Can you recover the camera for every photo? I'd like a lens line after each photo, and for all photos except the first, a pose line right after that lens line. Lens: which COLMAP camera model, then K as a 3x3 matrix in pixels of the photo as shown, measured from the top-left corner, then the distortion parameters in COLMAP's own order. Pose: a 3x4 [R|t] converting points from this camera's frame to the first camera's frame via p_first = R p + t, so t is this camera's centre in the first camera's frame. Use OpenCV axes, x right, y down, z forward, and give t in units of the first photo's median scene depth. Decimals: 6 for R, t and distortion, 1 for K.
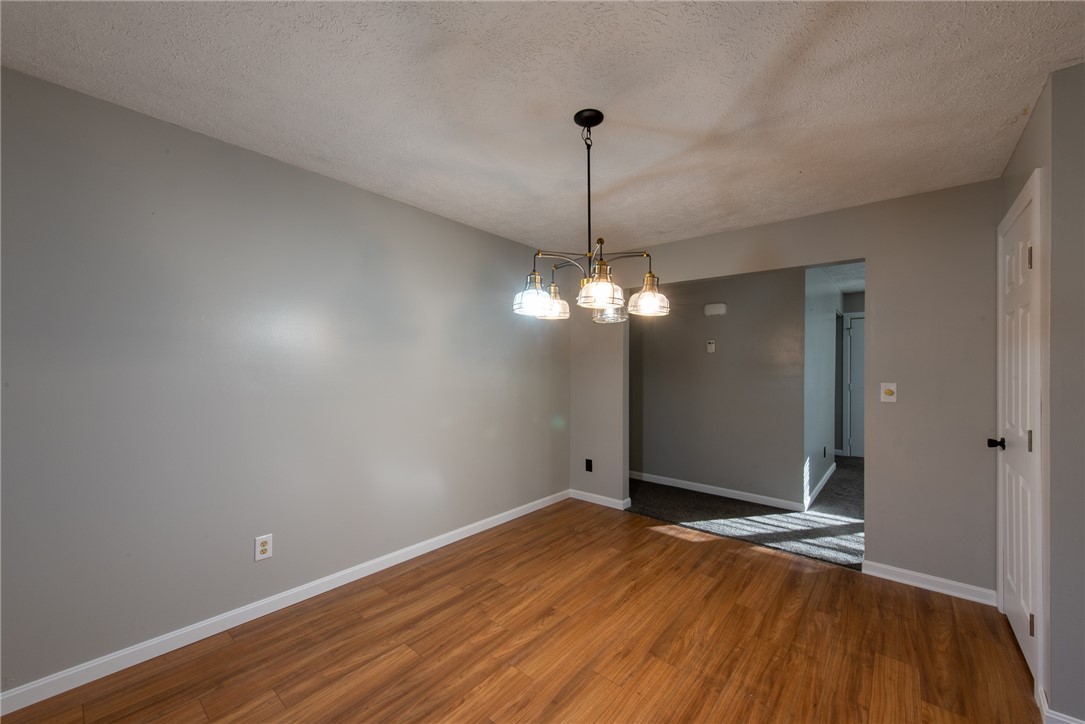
lens RADIAL K [[422.8, 0, 548.7], [0, 422.8, 365.1], [0, 0, 1]] dist [0.008613, -0.000339]
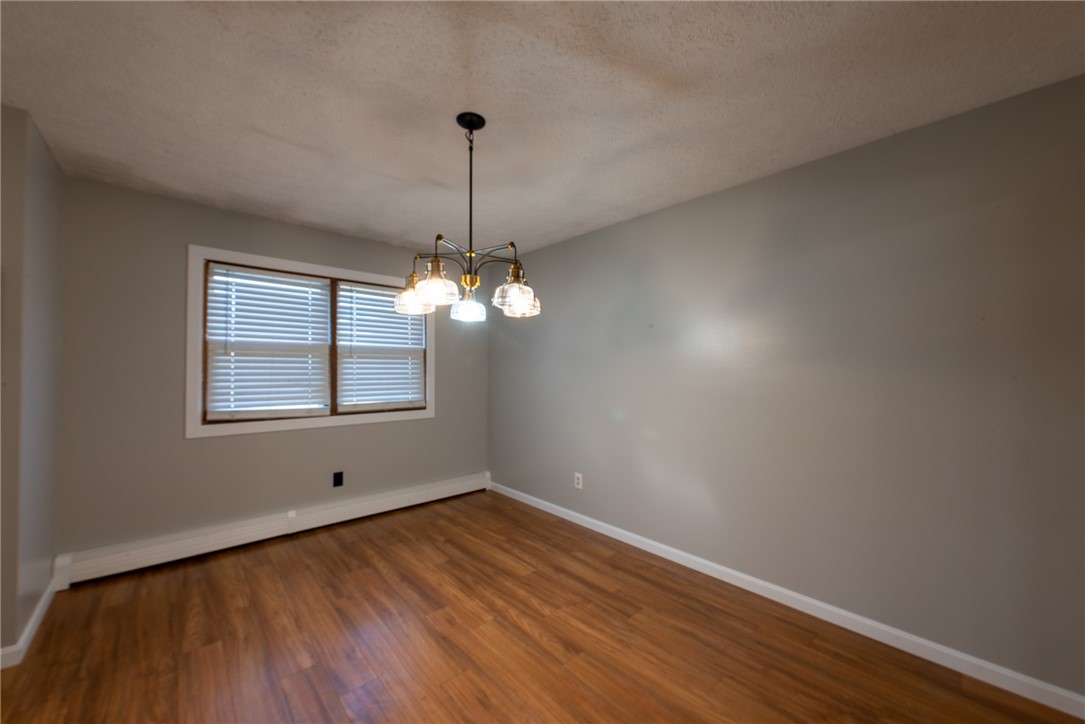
lens RADIAL K [[403.6, 0, 543.1], [0, 403.6, 365.4], [0, 0, 1]] dist [-0.001019, -0.000324]
pose [[-0.137114, -0.013904, -0.990458, 0.815342], [0.002231, 0.999895, -0.014345, 0.016728], [0.990553, -0.004177, -0.137069, 1.034522]]
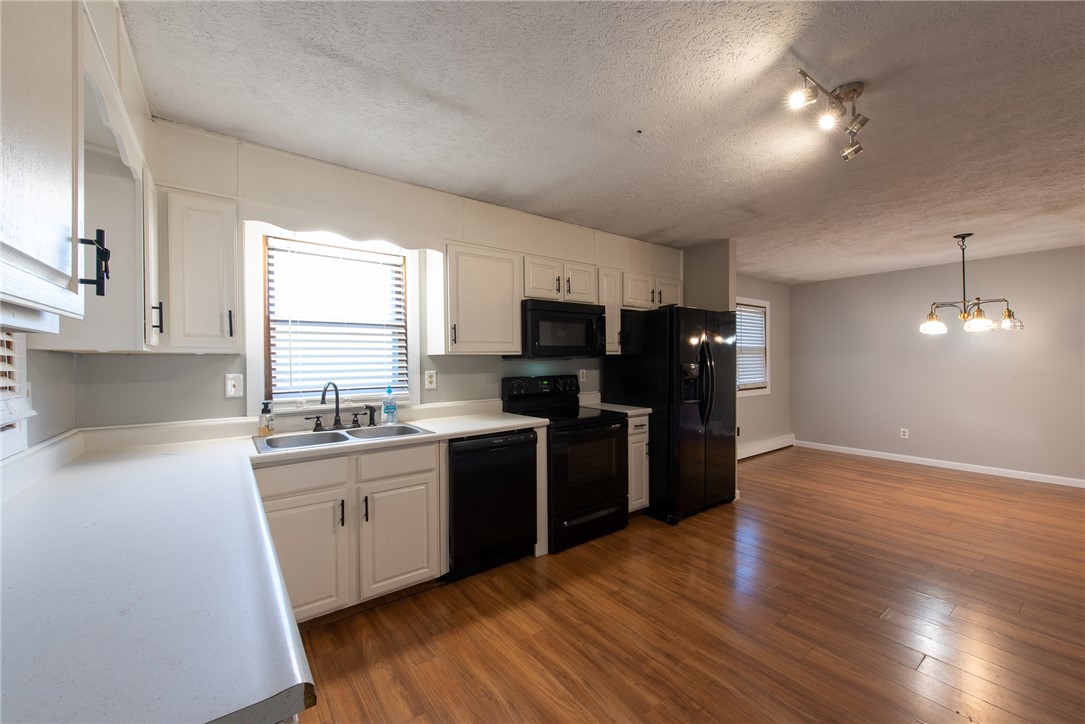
lens RADIAL K [[423.6, 0, 541.6], [0, 423.6, 365.4], [0, 0, 1]] dist [0.008931, -0.000529]
pose [[-0.229194, 0.006117, -0.973362, 2.046814], [0.015316, 0.999879, 0.002677, 0.006745], [0.973260, -0.014295, -0.229260, -0.413418]]
